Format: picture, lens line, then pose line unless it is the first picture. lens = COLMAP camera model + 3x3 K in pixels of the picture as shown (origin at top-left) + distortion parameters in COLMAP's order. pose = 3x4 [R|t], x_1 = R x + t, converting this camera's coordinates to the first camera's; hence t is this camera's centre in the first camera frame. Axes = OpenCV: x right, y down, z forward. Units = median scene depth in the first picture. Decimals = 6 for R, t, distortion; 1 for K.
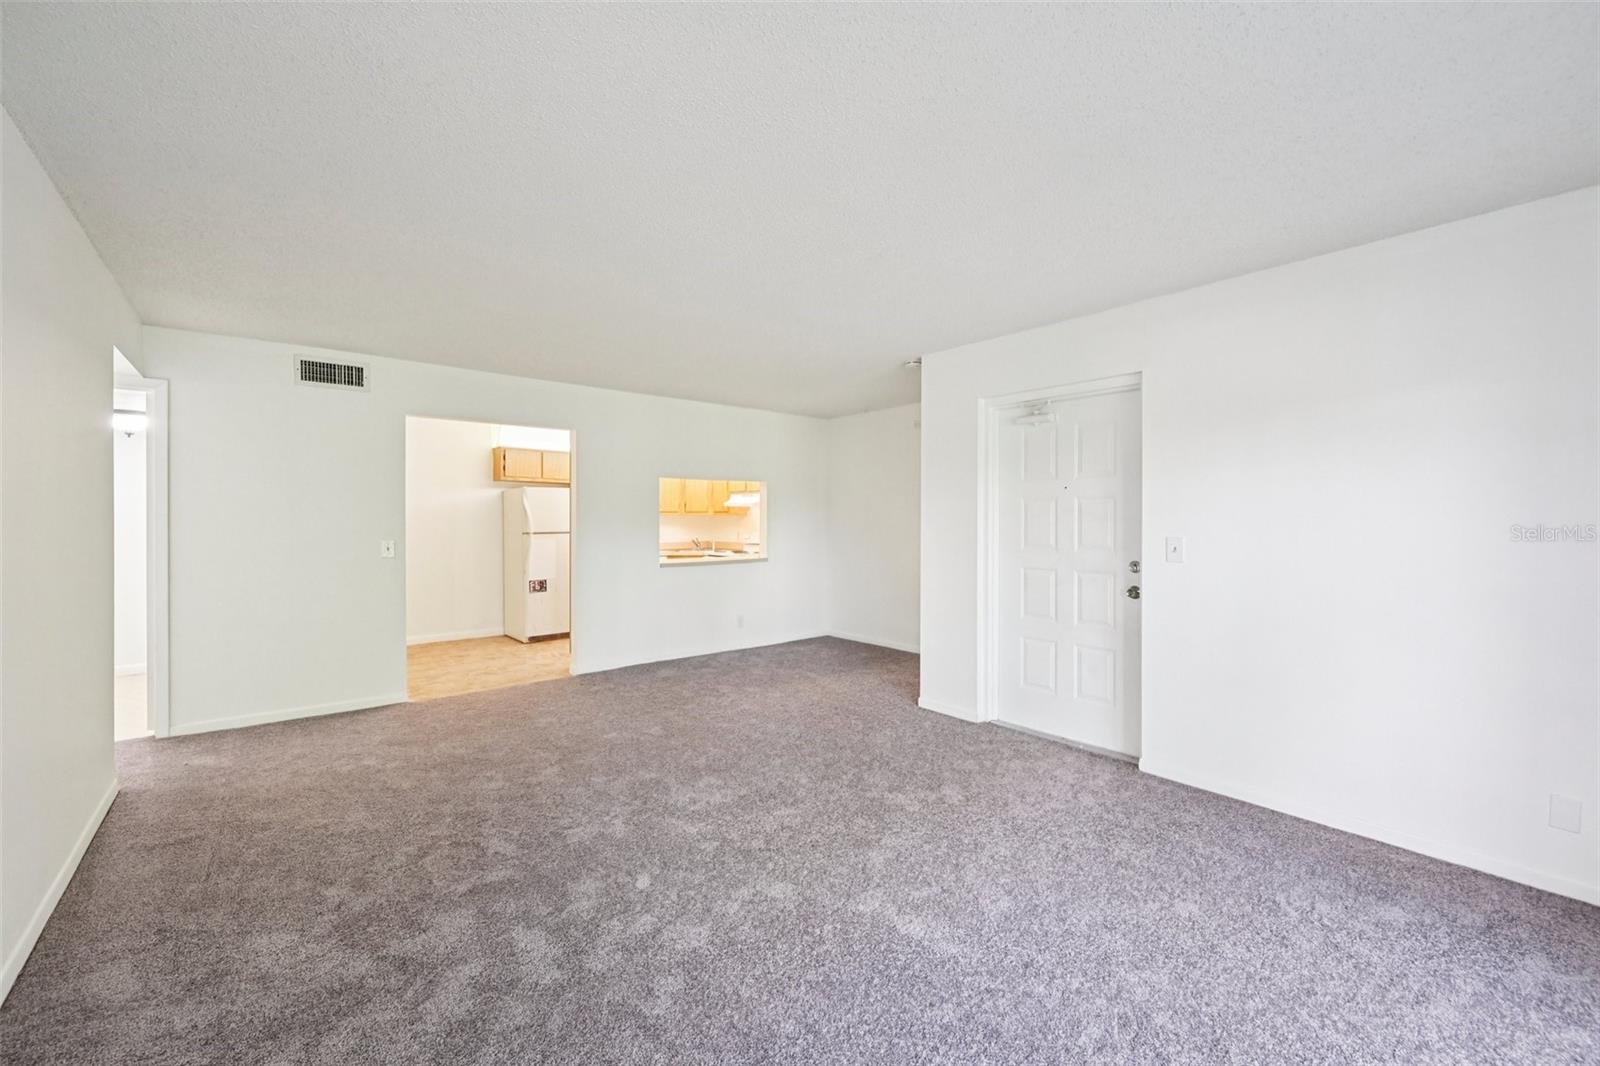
lens RADIAL K [[644.3, 0, 786.3], [0, 644.3, 521.7], [0, 0, 1]] dist [0.000202, 0.000183]
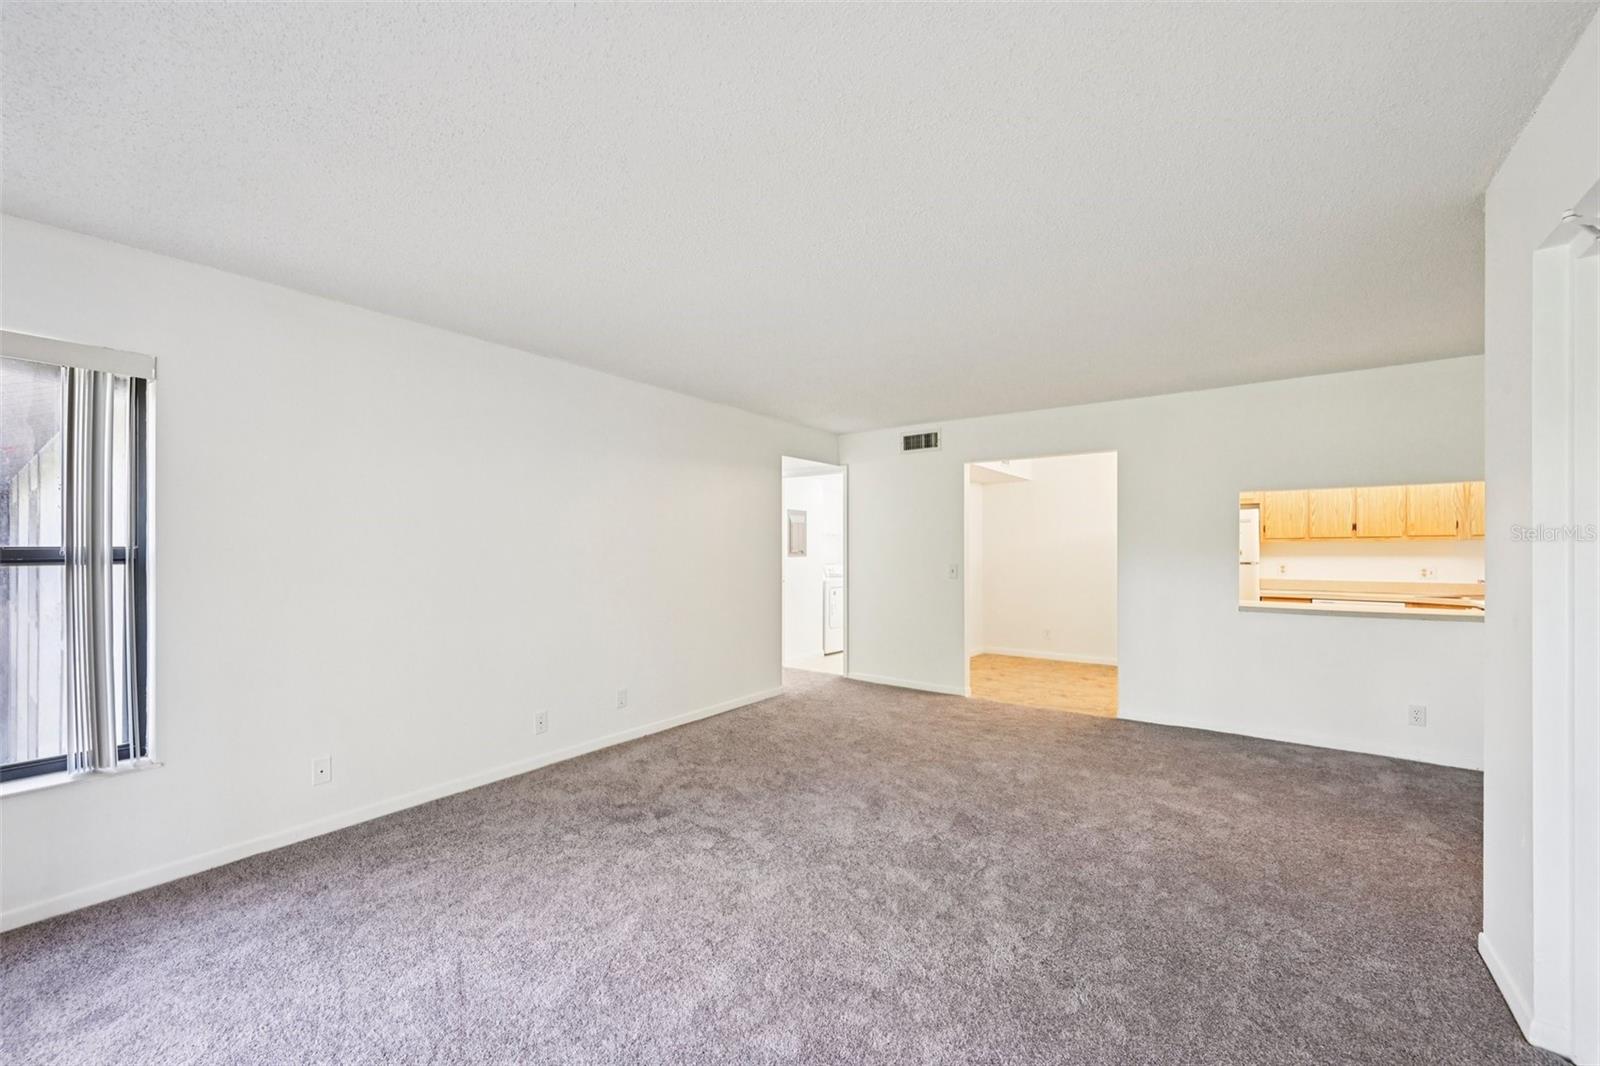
lens RADIAL K [[644.3, 0, 798.0], [0, 644.3, 545.4], [0, 0, 1]] dist [0.000202, 0.000183]
pose [[0.236092, -0.004407, -0.971721, 0.530983], [-0.001917, 0.999986, -0.005001, -0.001423], [0.971729, 0.003044, 0.236080, 0.401810]]
